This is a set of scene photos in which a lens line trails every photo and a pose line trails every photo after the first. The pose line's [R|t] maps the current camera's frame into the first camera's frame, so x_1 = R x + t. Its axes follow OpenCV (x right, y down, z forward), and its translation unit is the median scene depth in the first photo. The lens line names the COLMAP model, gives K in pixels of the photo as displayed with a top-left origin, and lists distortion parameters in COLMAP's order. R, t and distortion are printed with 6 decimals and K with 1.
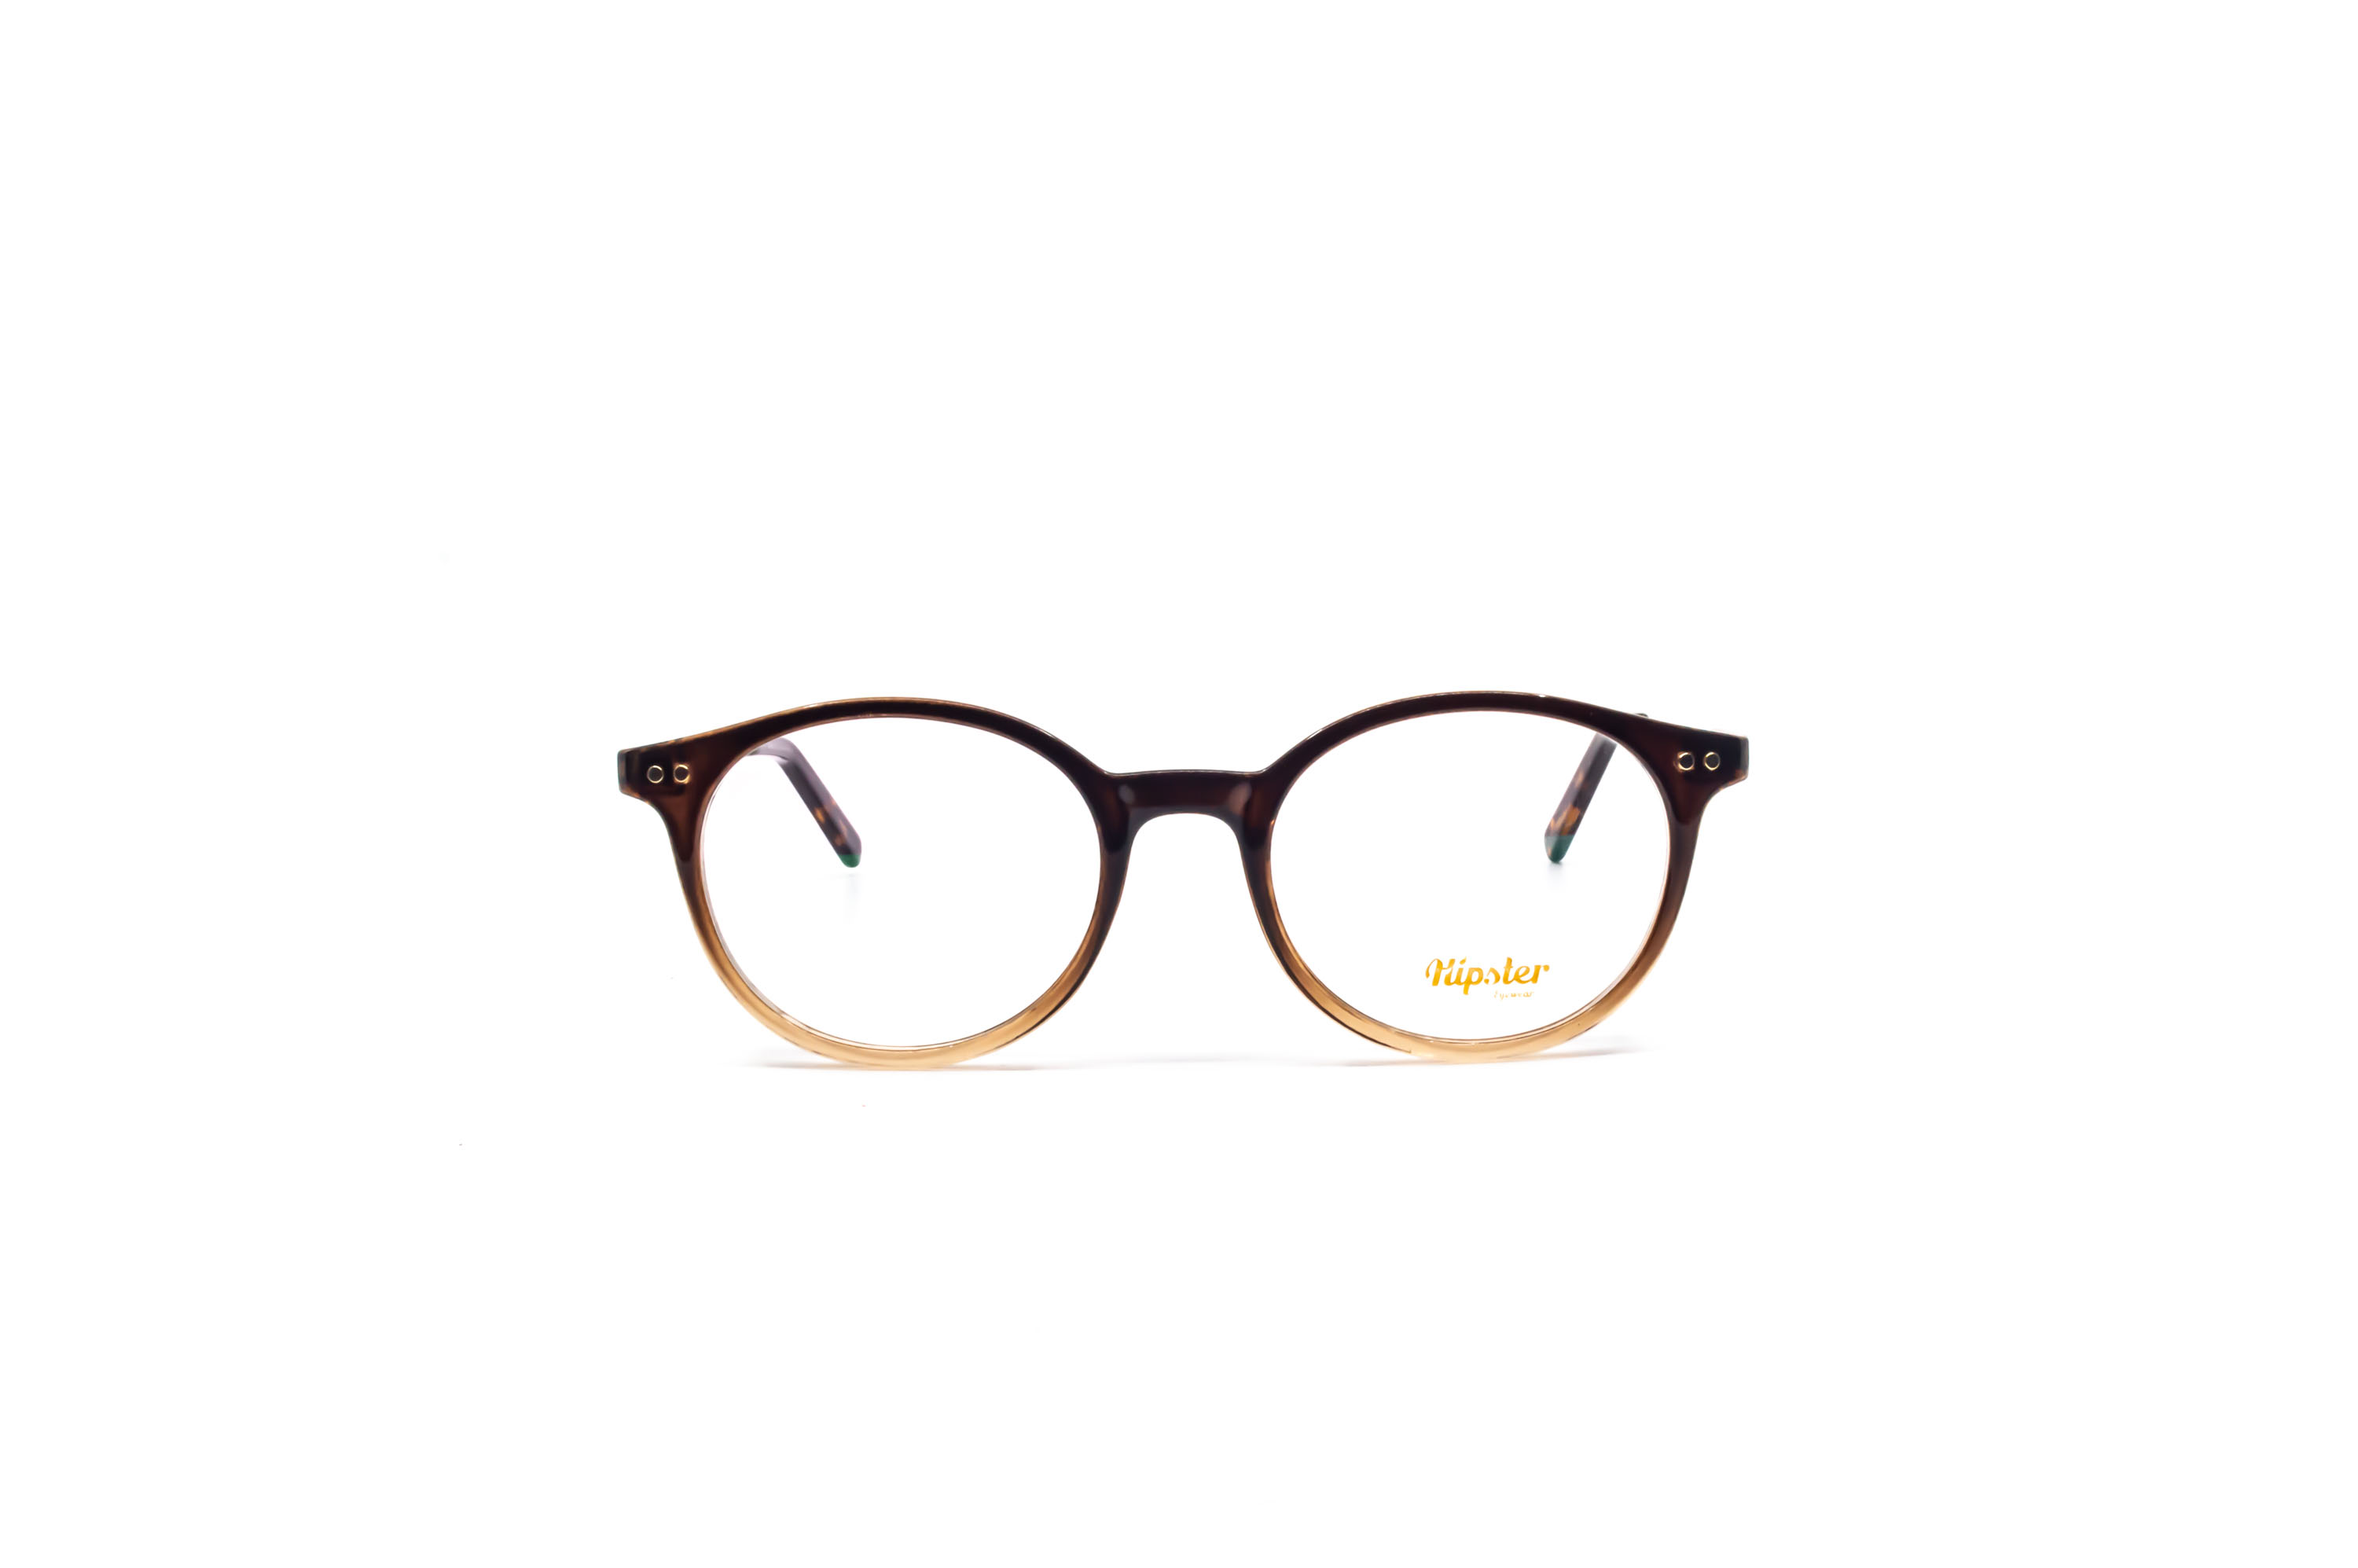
lens RADIAL K [[3113.5, 0, 1179.0], [0, 3113.5, 784.0], [0, 0, 1]] dist [-0.010407, 0.000441]
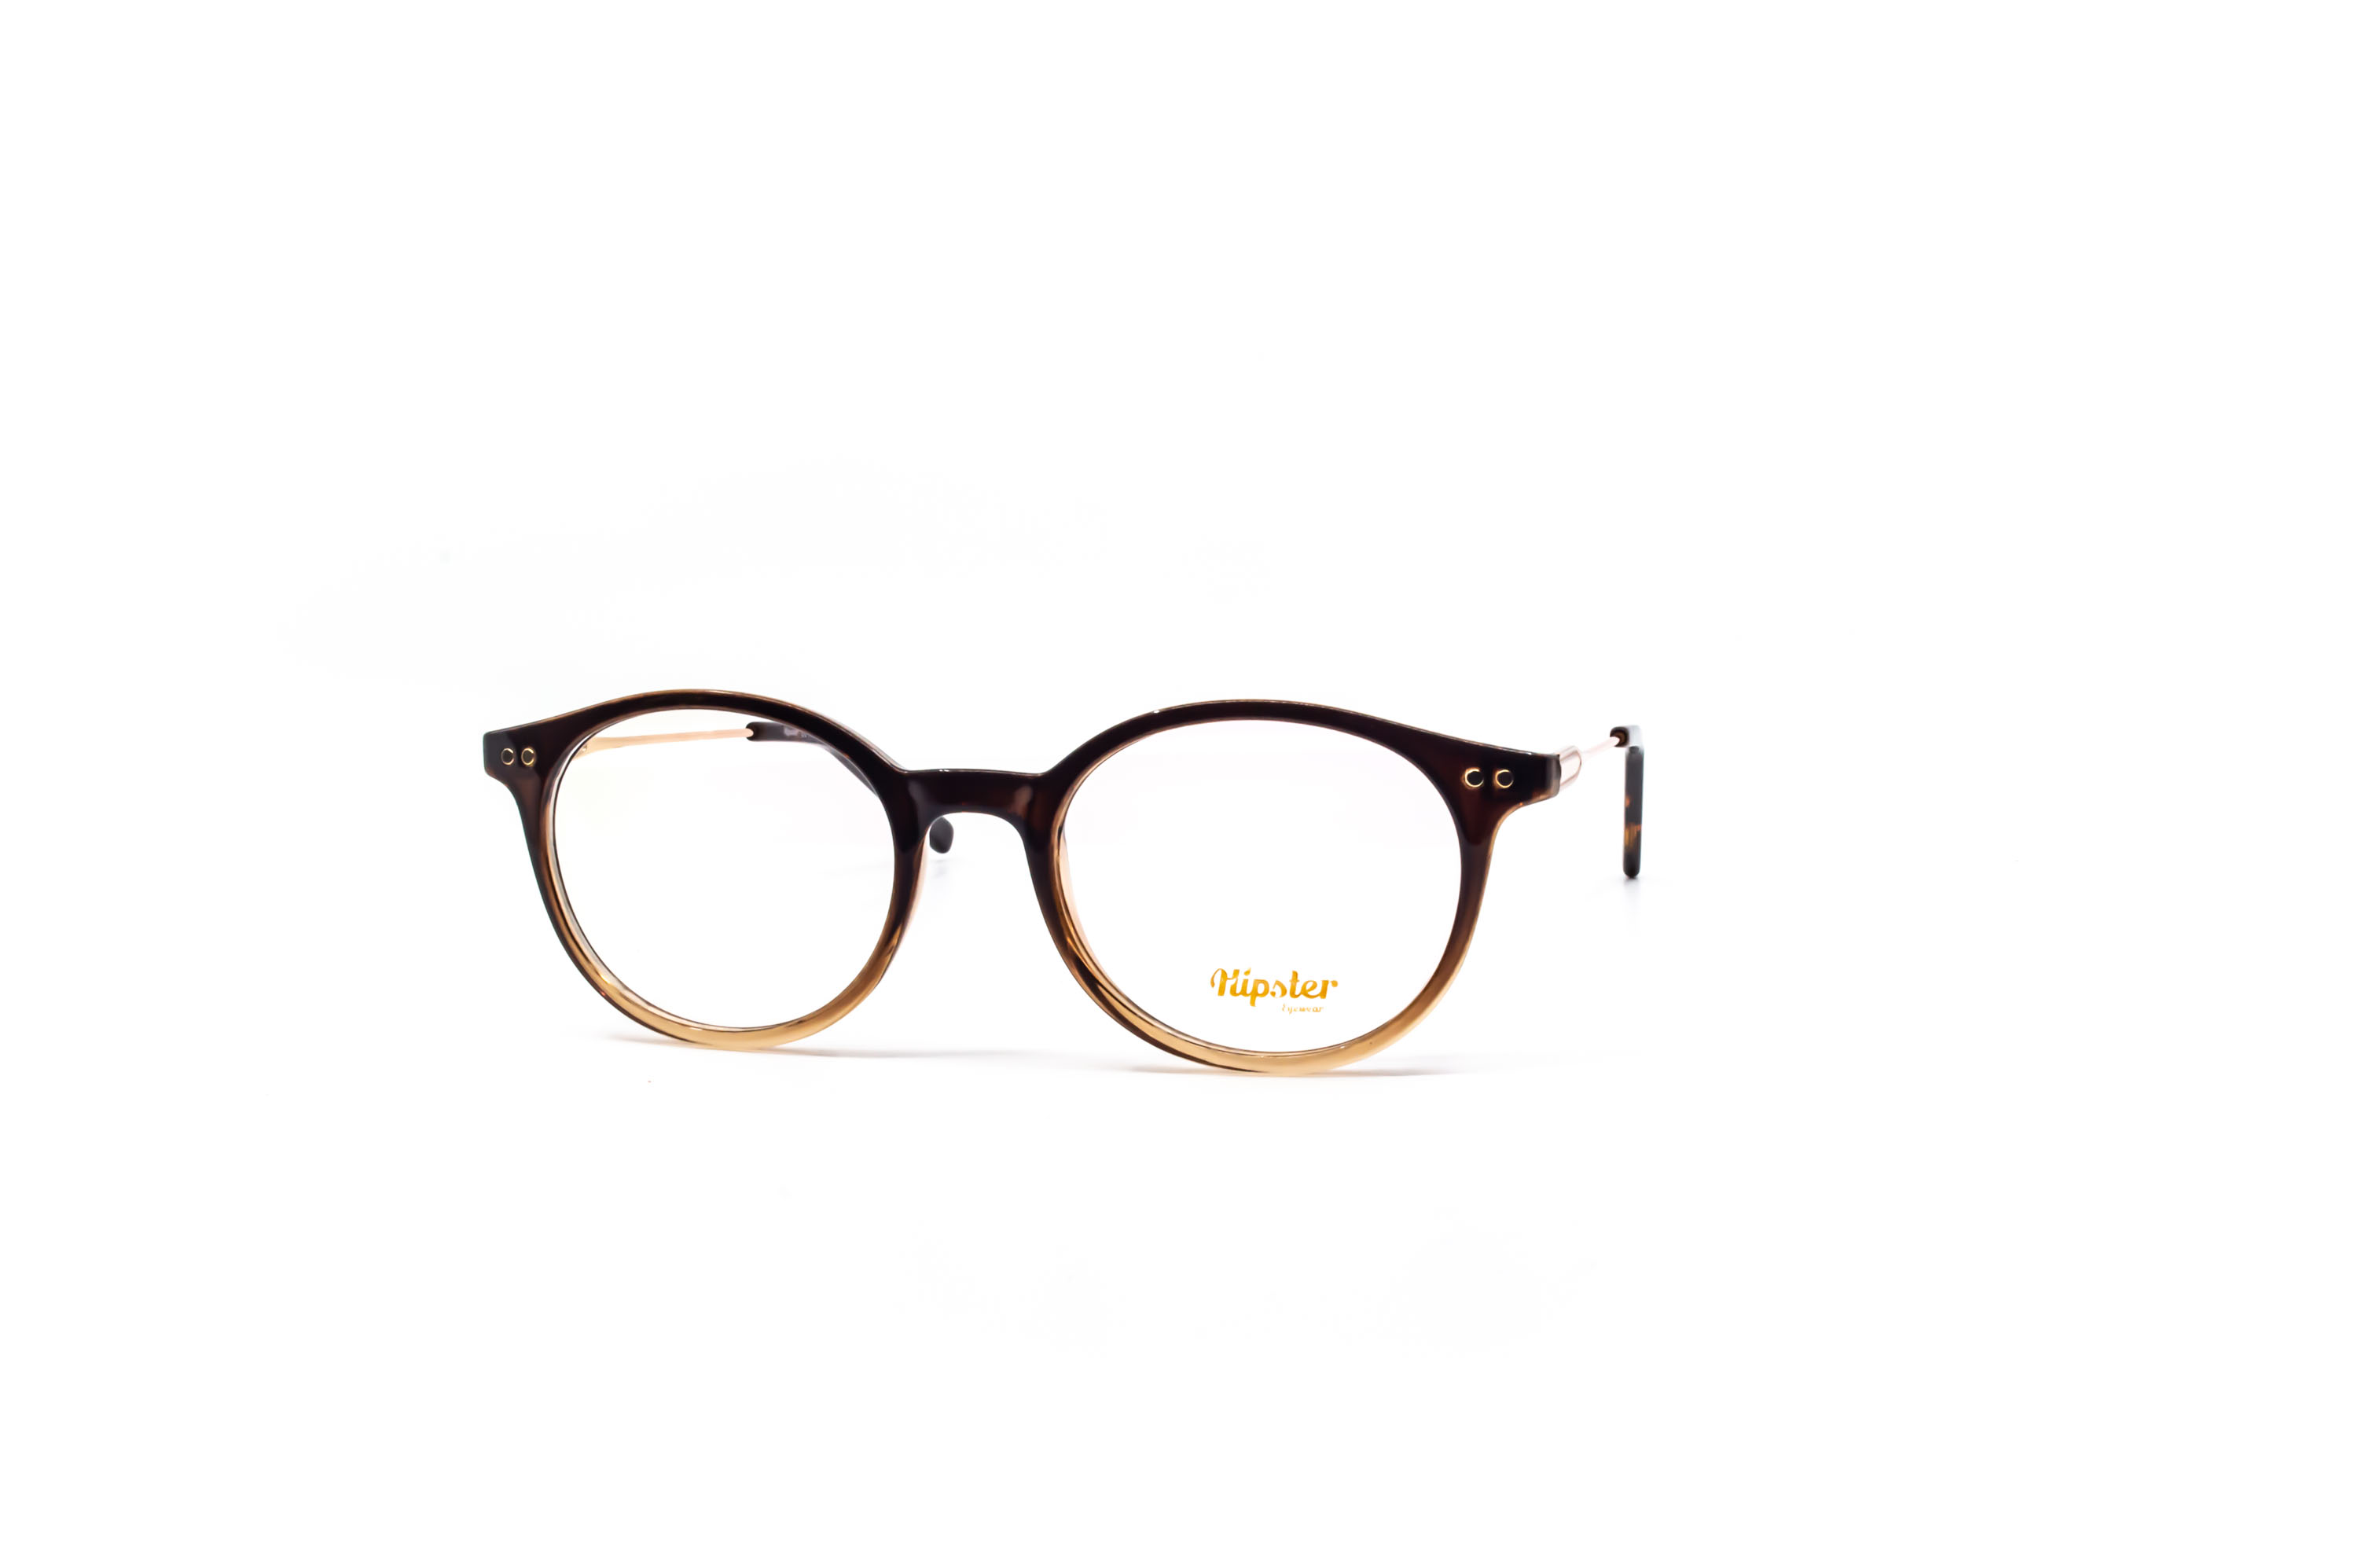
lens RADIAL K [[3113.5, 0, 1179.0], [0, 3113.5, 784.0], [0, 0, 1]] dist [-0.010407, 0.000441]
pose [[0.965298, 0.034675, -0.258838, 0.324329], [-0.035376, 0.999372, 0.001952, -0.004029], [0.258743, 0.007272, 0.965919, 0.038517]]
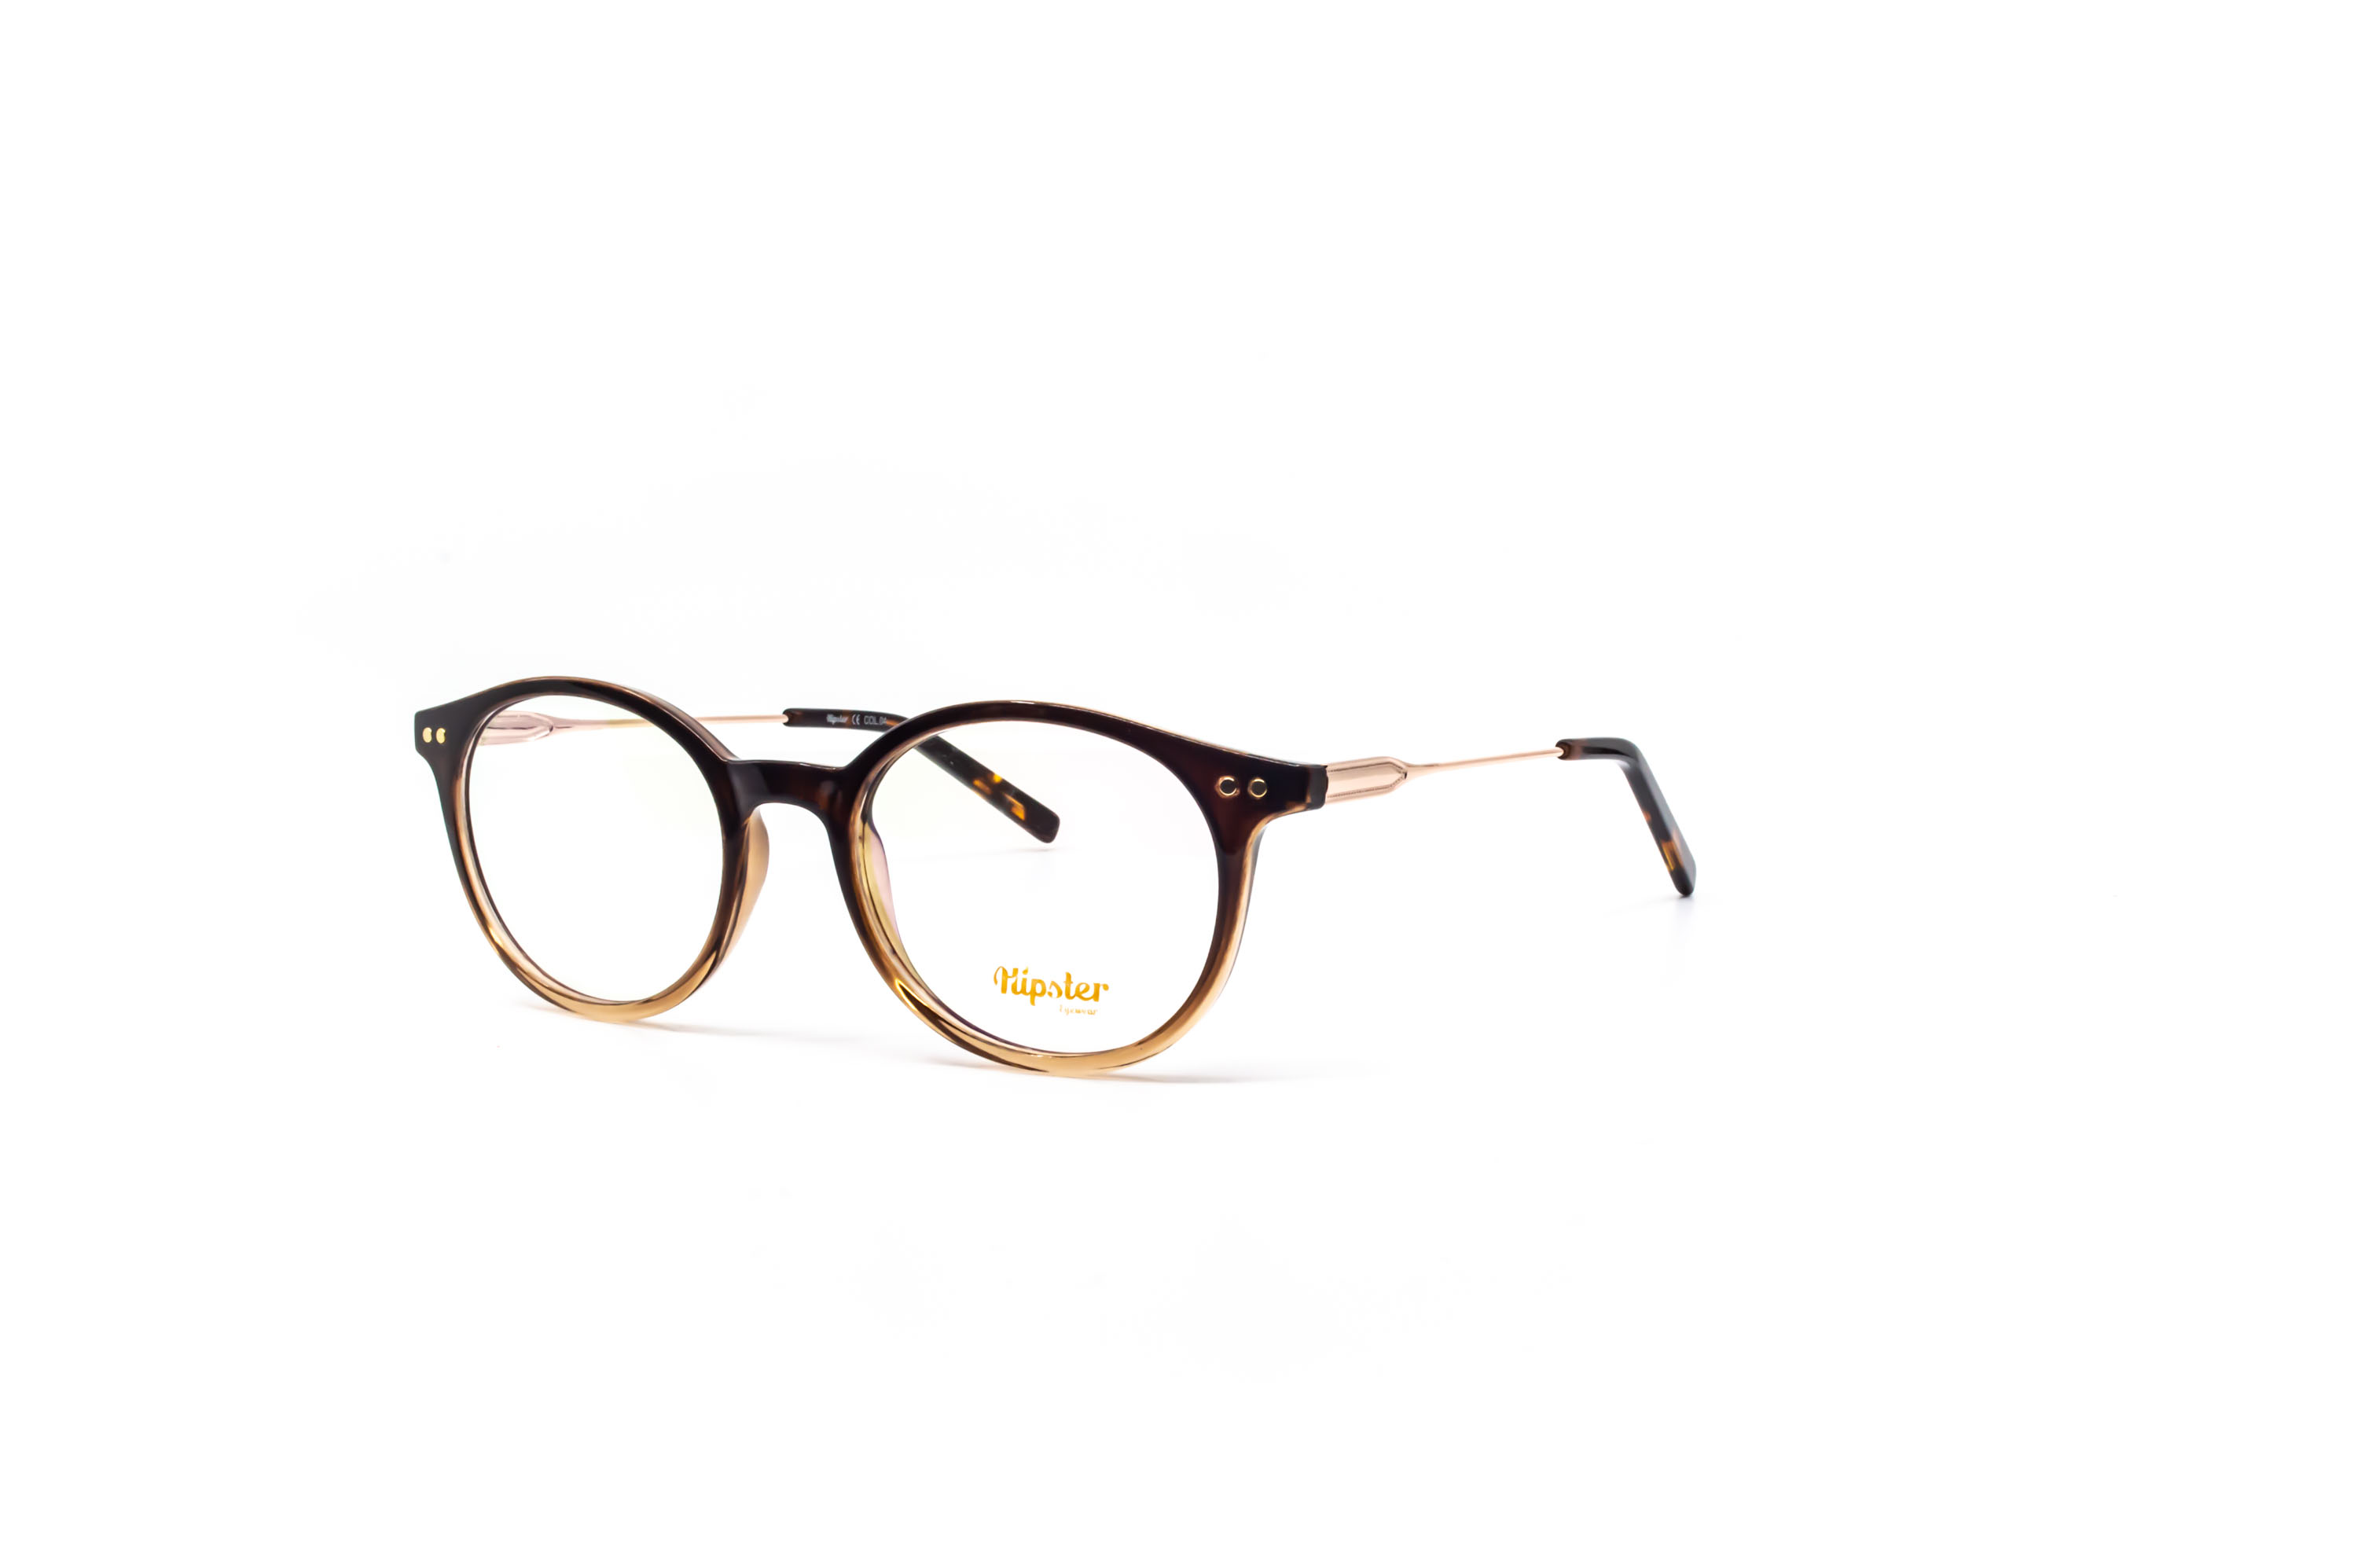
lens RADIAL K [[3113.5, 0, 1179.0], [0, 3113.5, 784.0], [0, 0, 1]] dist [-0.010407, 0.000441]
pose [[0.865082, 0.067853, -0.497020, 0.624464], [-0.067545, 0.997542, 0.018618, -0.024690], [0.497062, 0.017465, 0.867539, 0.160112]]
